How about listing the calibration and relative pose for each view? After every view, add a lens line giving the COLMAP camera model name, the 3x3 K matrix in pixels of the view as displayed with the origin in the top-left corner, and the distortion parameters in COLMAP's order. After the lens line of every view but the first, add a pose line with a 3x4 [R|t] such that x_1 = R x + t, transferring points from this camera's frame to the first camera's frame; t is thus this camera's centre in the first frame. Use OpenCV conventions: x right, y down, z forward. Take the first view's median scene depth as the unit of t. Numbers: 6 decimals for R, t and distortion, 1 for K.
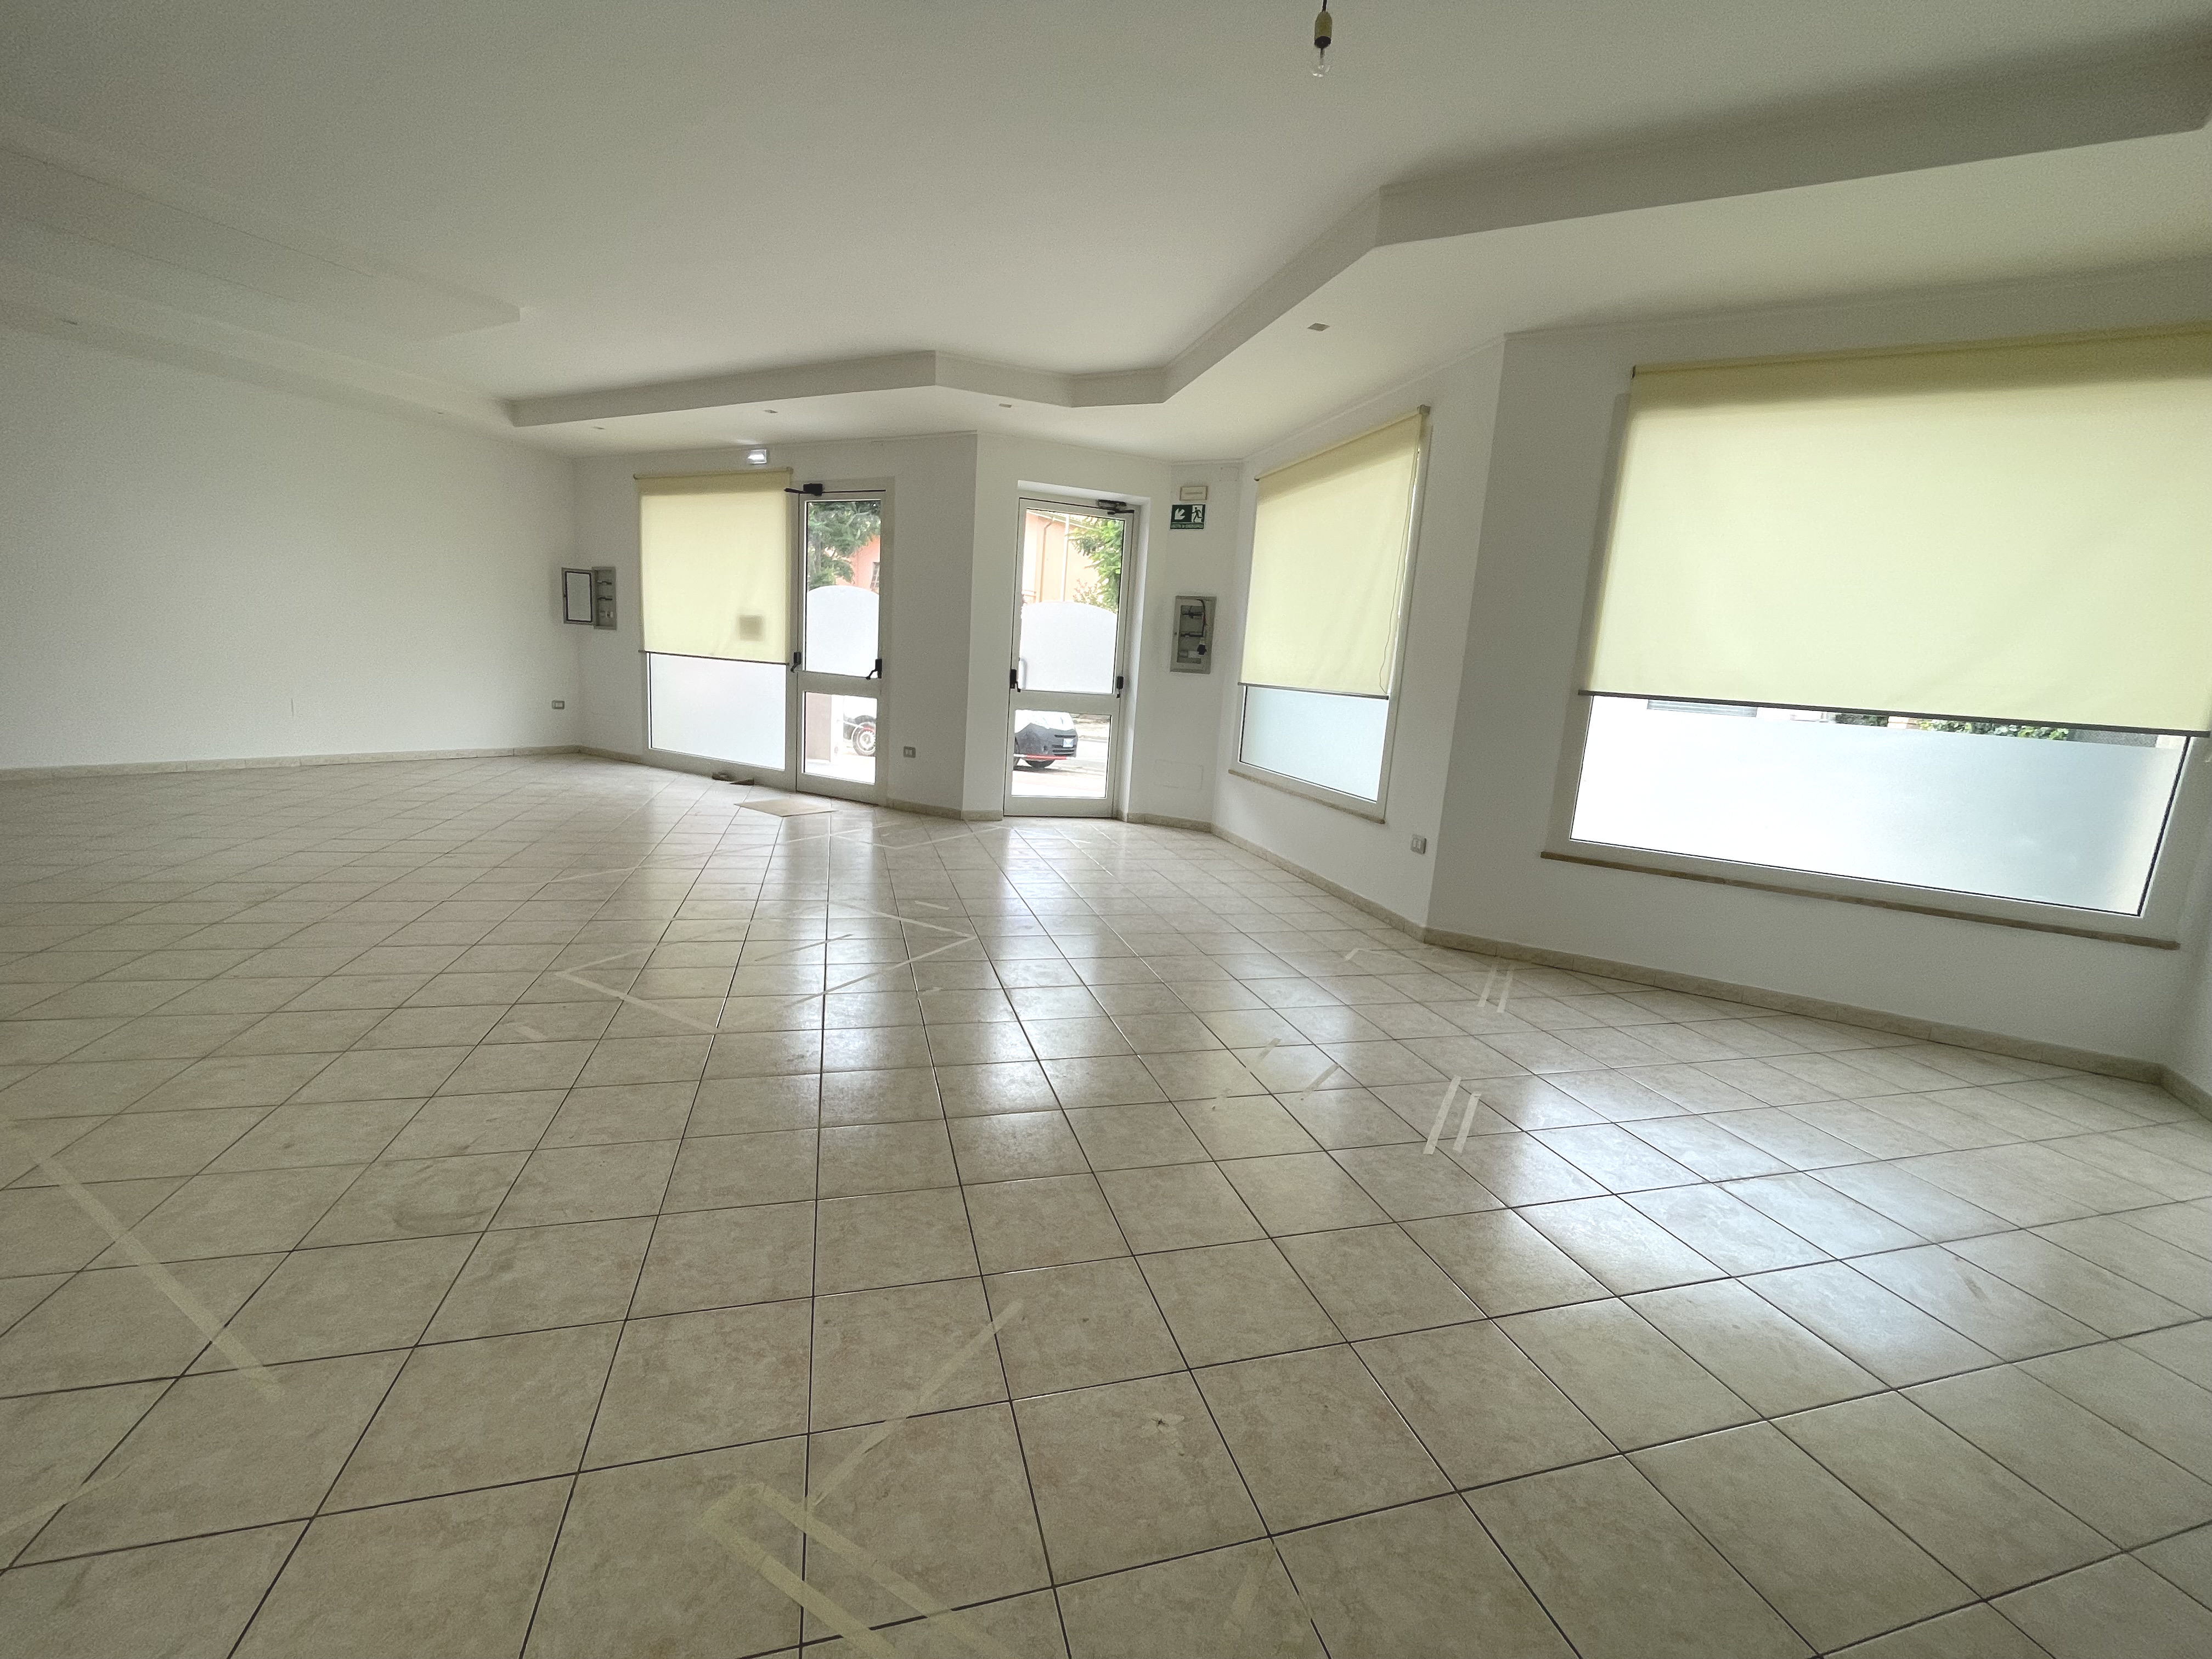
lens RADIAL K [[903.6, 0, 1108.9], [0, 903.6, 831.3], [0, 0, 1]] dist [-0.003622, 0.000283]
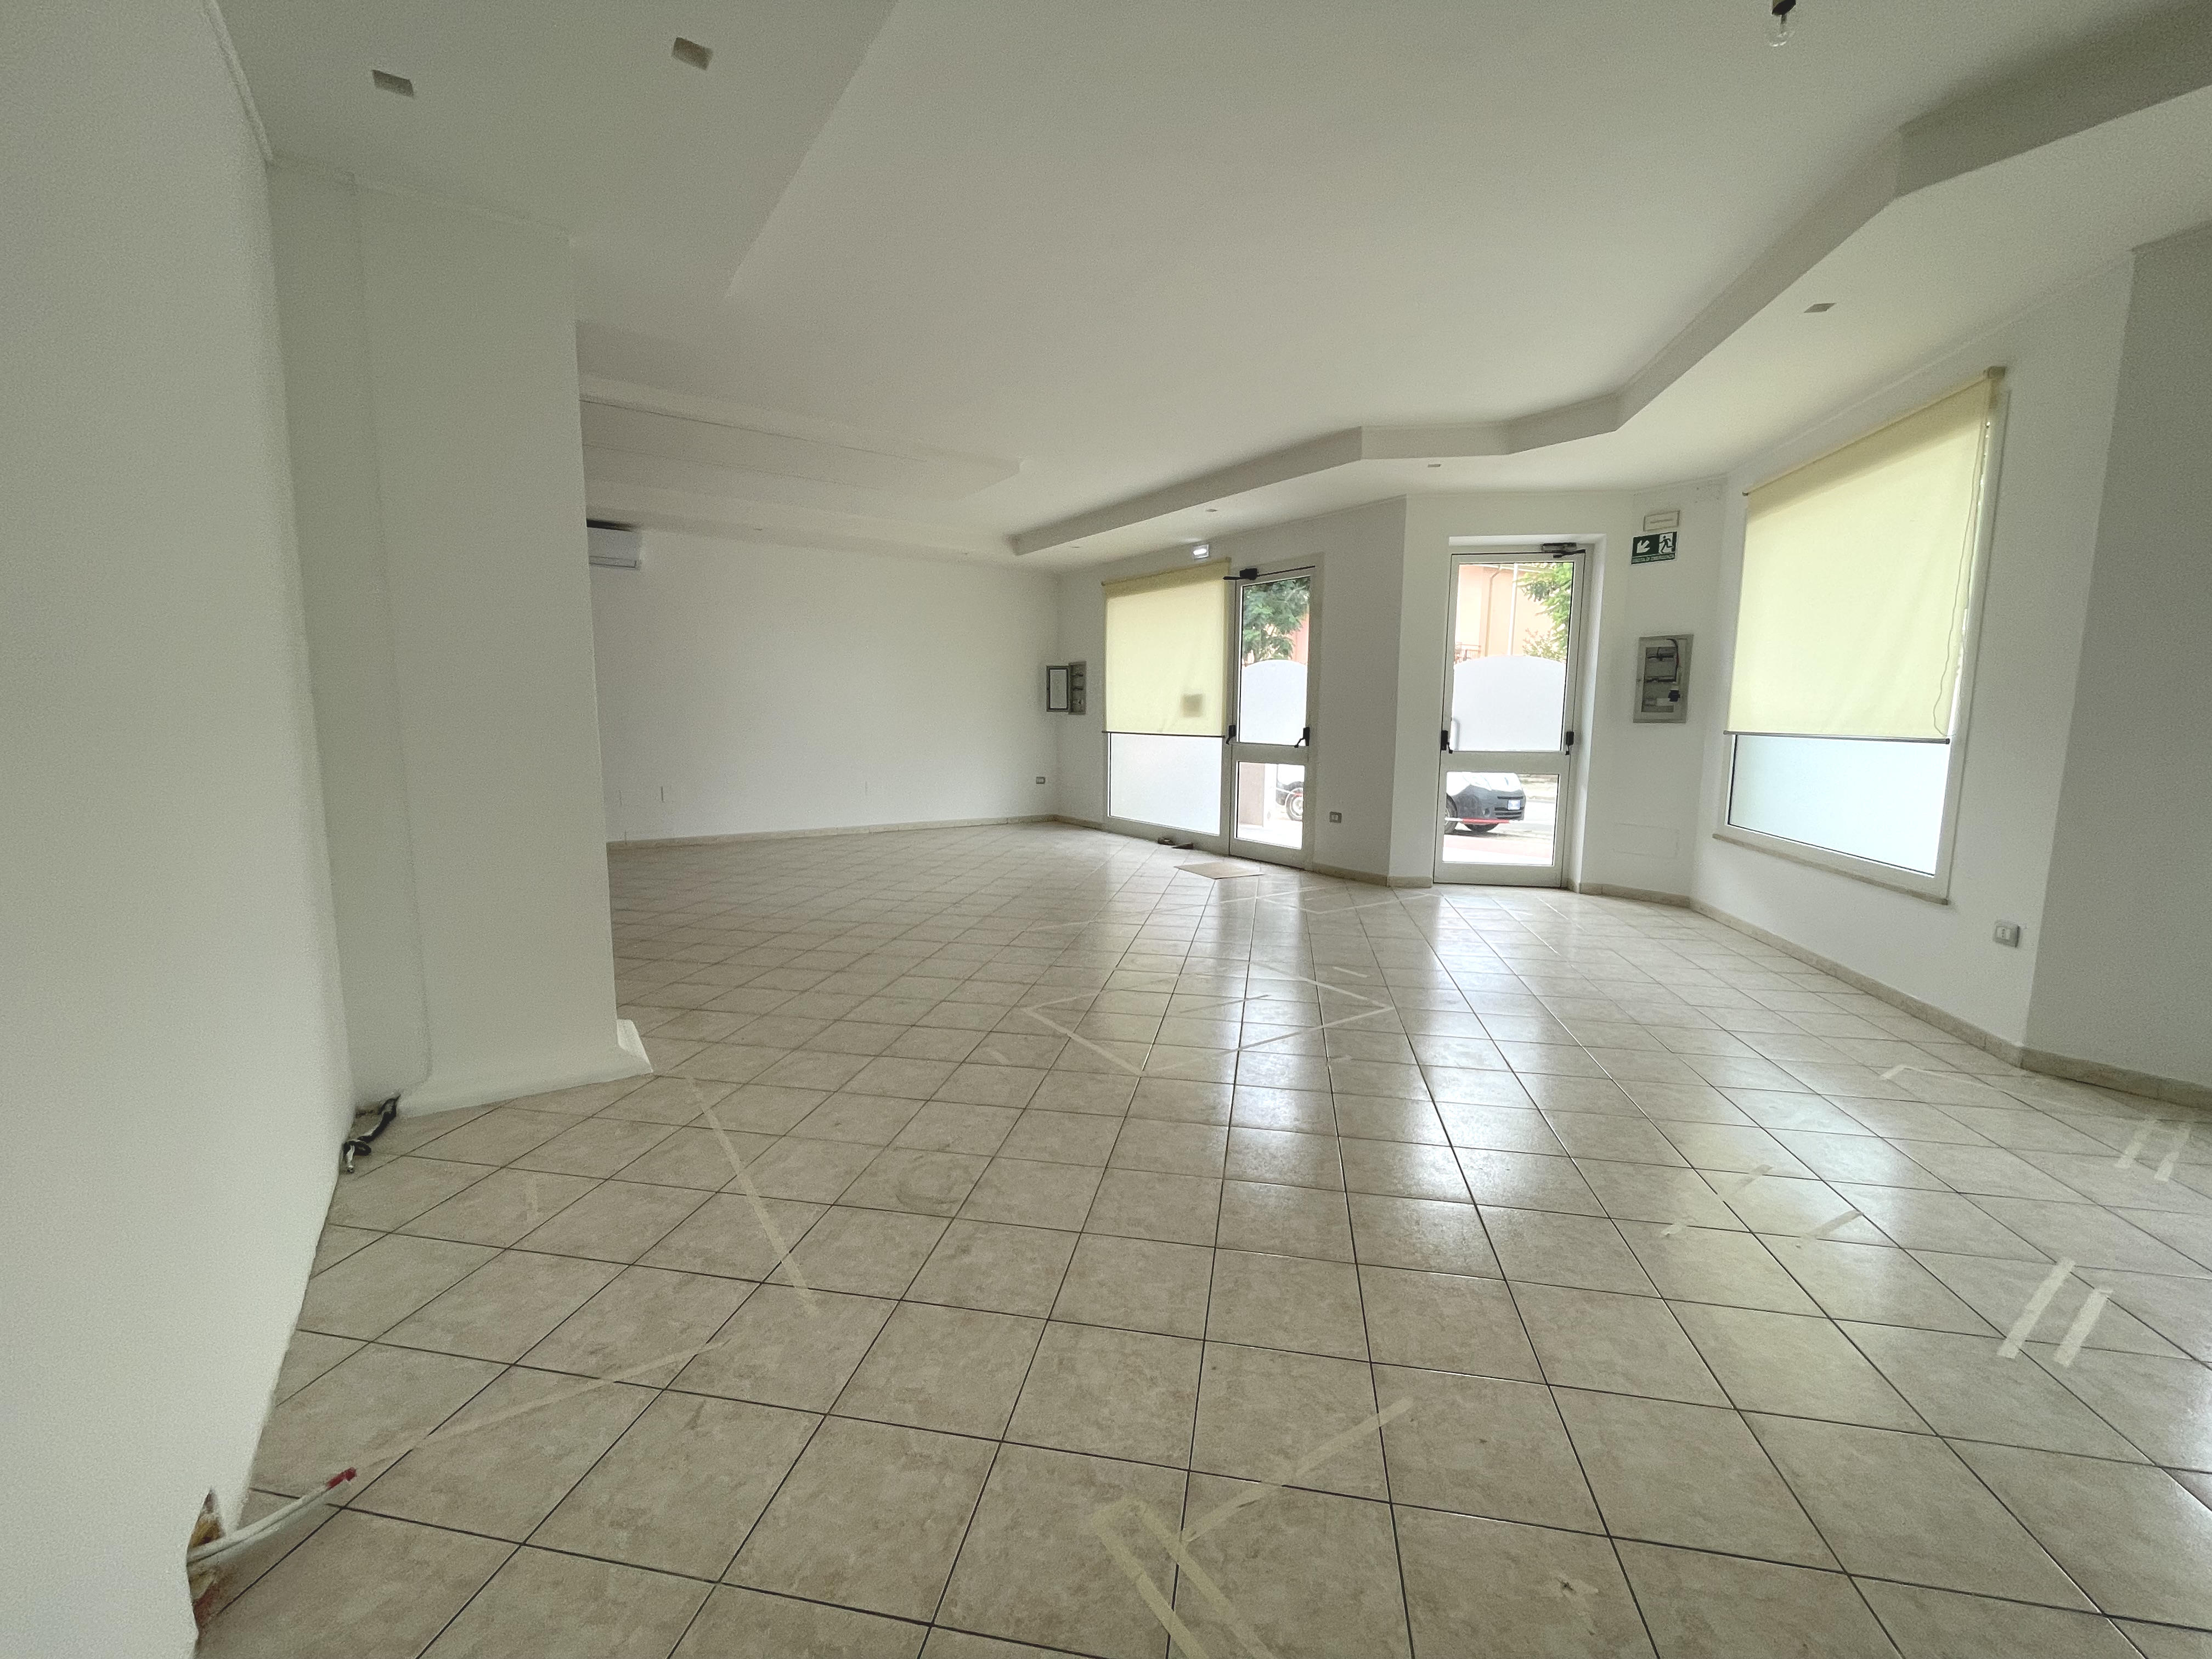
lens RADIAL K [[907.0, 0, 1113.5], [0, 907.0, 830.0], [0, 0, 1]] dist [0.001384, -0.000095]
pose [[0.890370, -0.004801, -0.455212, 0.027723], [-0.027808, 0.997503, -0.064912, -0.001704], [0.454387, 0.070455, 0.888014, -0.011532]]
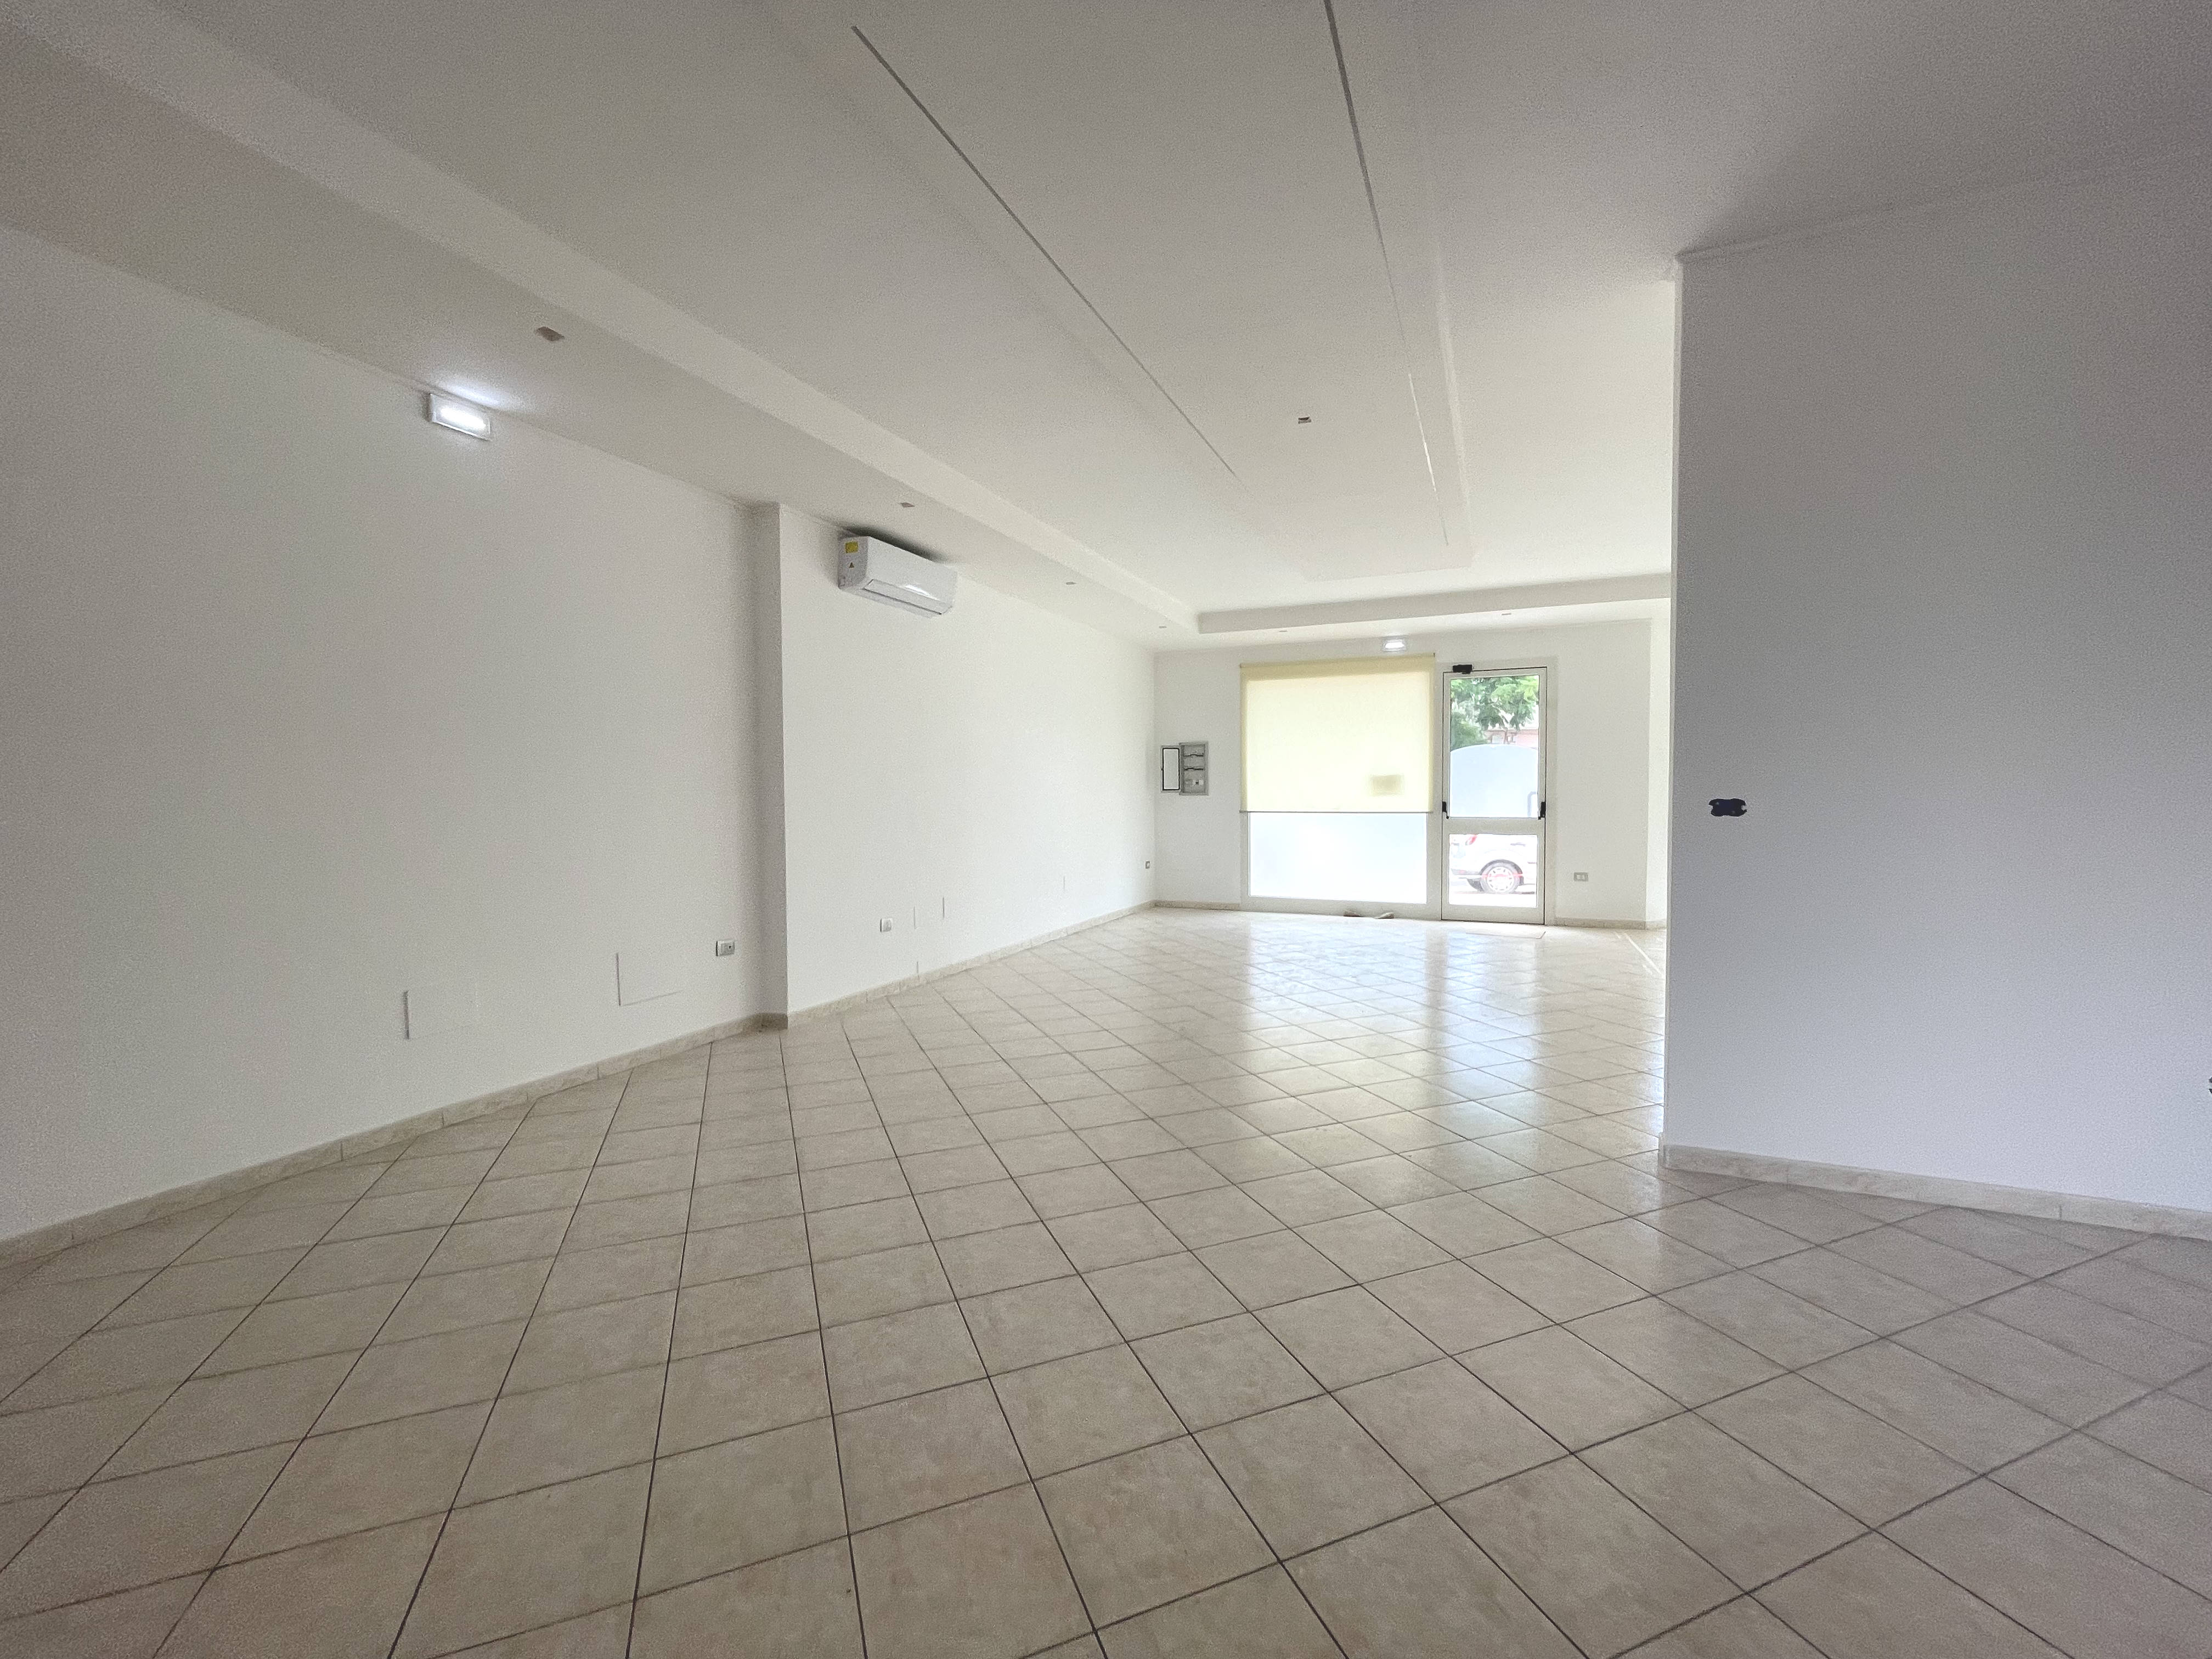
lens RADIAL K [[913.1, 0, 1114.4], [0, 913.1, 799.2], [0, 0, 1]] dist [0.002404, 0.000278]
pose [[0.992313, -0.074014, 0.099183, -1.398250], [0.090574, 0.980482, -0.174505, -0.050289], [-0.084331, 0.182147, 0.979648, -0.208197]]
